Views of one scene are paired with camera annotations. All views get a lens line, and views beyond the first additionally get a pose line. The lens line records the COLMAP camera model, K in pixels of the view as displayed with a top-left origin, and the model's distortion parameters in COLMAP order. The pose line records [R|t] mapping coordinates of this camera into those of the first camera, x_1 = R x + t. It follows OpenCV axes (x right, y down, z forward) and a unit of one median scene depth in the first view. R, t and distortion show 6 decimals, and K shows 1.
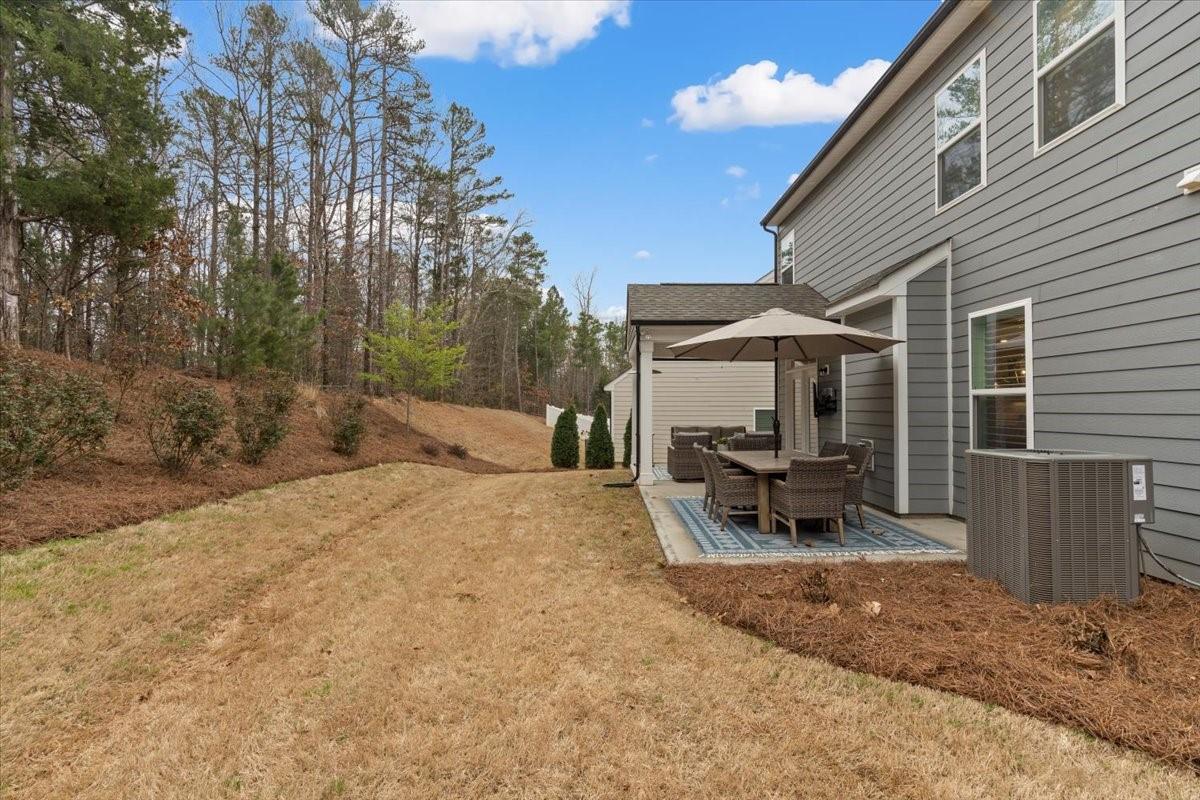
lens RADIAL K [[553.2, 0, 600.0], [0, 553.2, 400.0], [0, 0, 1]] dist [-0.000233, -0.000347]
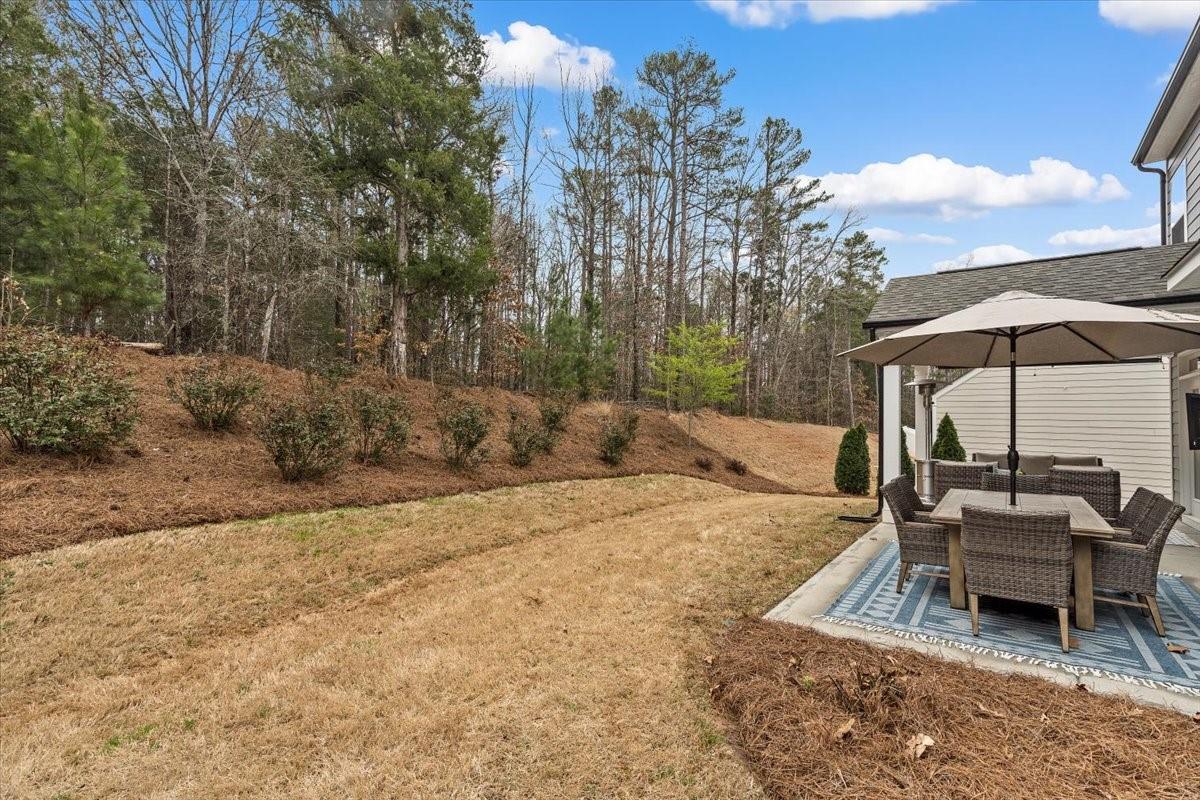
lens RADIAL K [[549.6, 0, 600.0], [0, 549.6, 400.0], [0, 0, 1]] dist [0.000038, 0.000132]
pose [[0.804333, -0.006764, -0.594141, 0.126694], [-0.008647, 0.999696, -0.023088, -0.002773], [0.594116, 0.023708, 0.804030, 0.053422]]
